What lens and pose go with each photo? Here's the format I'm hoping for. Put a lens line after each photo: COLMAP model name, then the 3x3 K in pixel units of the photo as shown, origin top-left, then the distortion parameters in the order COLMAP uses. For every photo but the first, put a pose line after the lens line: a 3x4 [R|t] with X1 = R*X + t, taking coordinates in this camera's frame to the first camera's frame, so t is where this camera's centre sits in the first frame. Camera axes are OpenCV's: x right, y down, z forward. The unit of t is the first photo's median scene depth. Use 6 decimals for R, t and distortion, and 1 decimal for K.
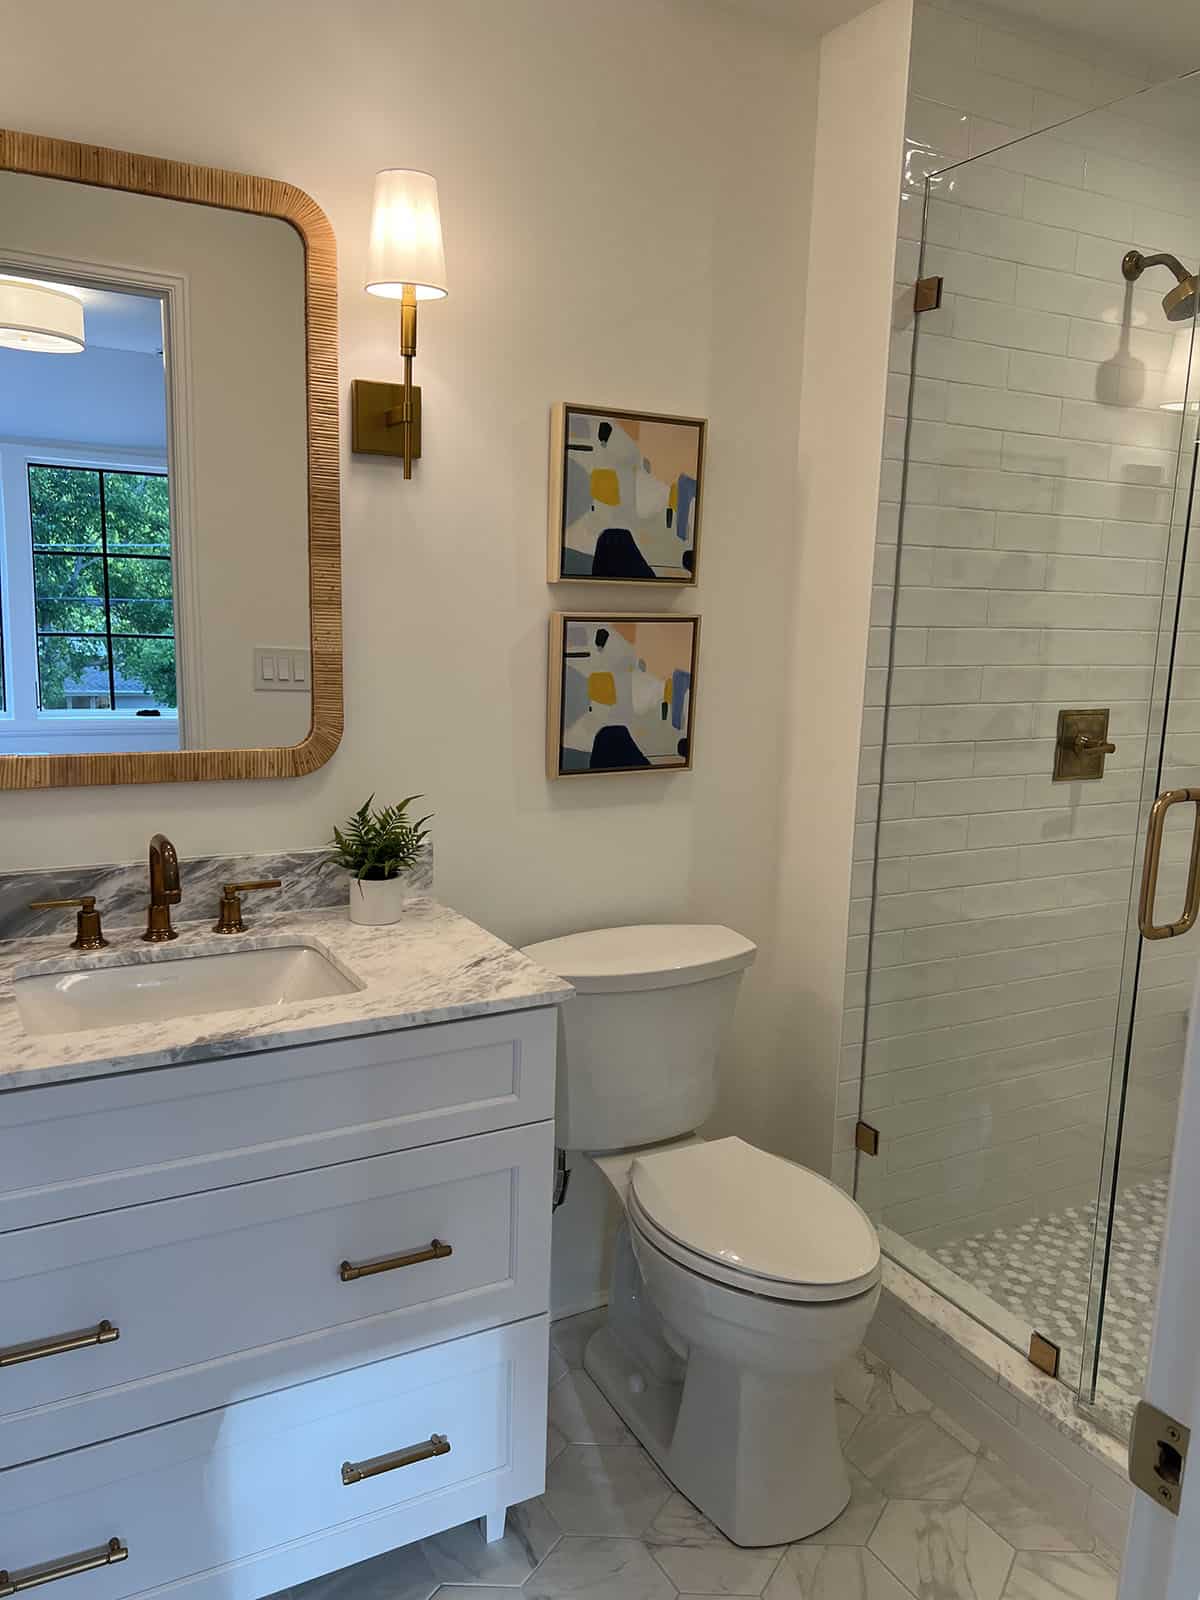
lens RADIAL K [[1199.7, 0, 600.0], [0, 1199.7, 800.0], [0, 0, 1]] dist [0.107938, -0.159980]
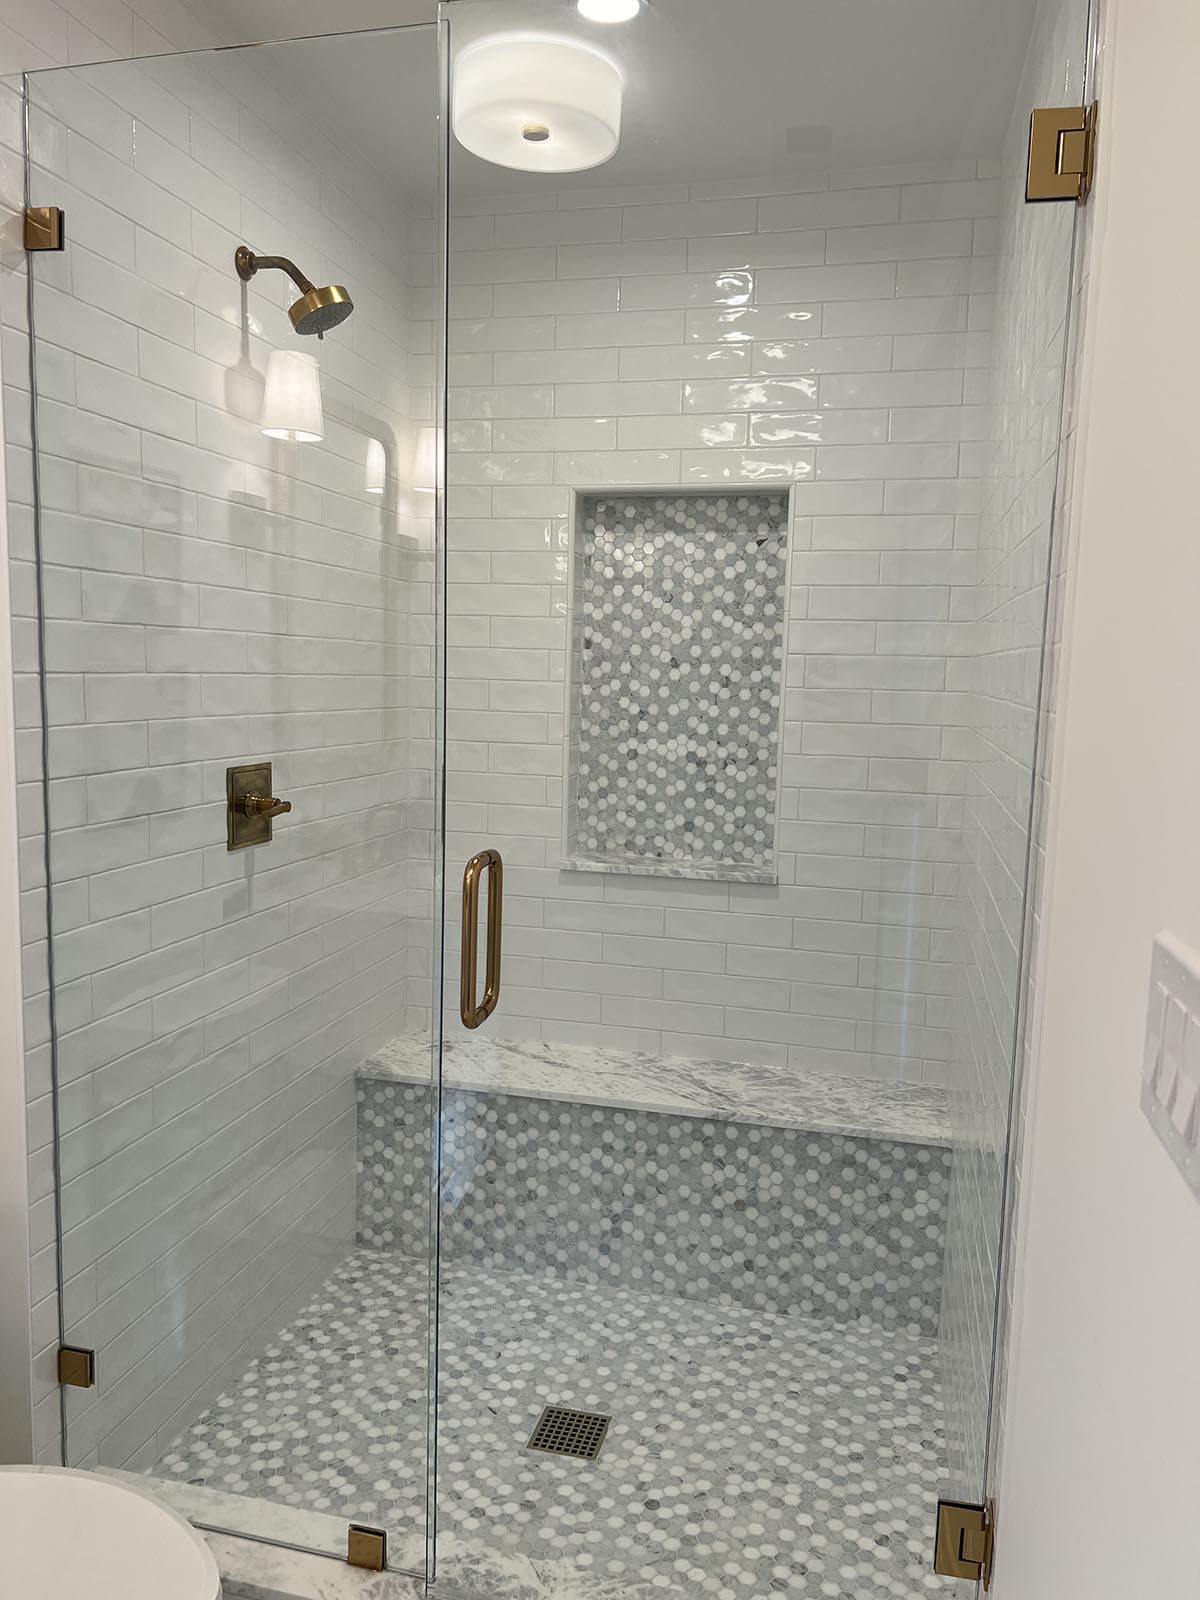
lens RADIAL K [[1209.3, 0, 600.9], [0, 1209.3, 810.2], [0, 0, 1]] dist [0.039679, -0.013699]
pose [[0.673937, -0.094785, 0.732684, -0.075002], [0.108563, 0.993675, 0.028691, -0.041335], [-0.730769, 0.060207, 0.679964, 0.233535]]
